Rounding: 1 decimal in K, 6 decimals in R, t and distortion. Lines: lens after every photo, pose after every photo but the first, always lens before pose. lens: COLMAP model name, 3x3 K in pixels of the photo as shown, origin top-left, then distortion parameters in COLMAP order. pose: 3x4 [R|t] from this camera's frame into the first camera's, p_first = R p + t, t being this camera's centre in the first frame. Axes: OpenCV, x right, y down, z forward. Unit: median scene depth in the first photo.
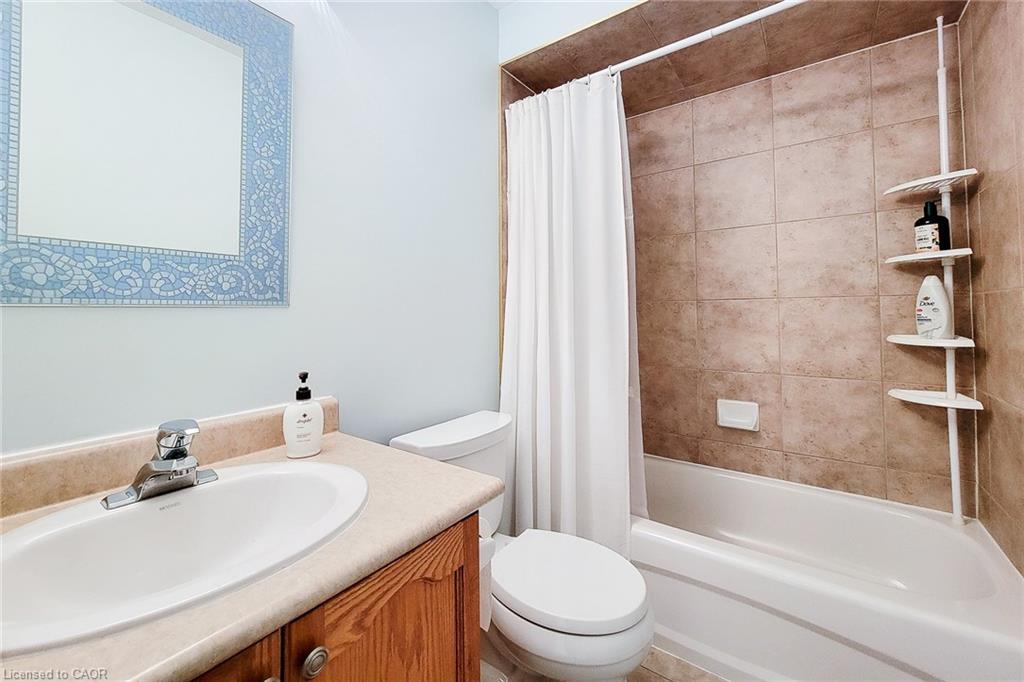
lens RADIAL K [[424.2, 0, 484.3], [0, 424.2, 301.6], [0, 0, 1]] dist [-0.000742, -0.002277]
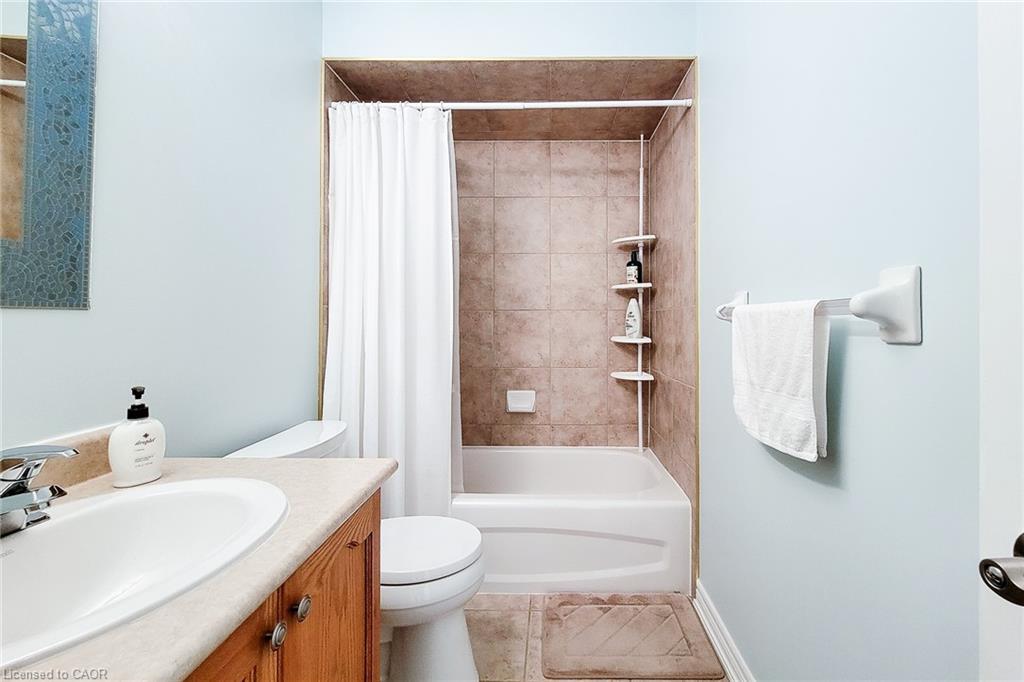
lens RADIAL K [[424.2, 0, 543.5], [0, 424.2, 319.0], [0, 0, 1]] dist [-0.000742, -0.002277]
pose [[0.810113, 0.009826, 0.586191, -0.131629], [-0.023450, 0.999603, 0.015651, -0.001418], [-0.585804, -0.026425, 0.810022, -0.082812]]
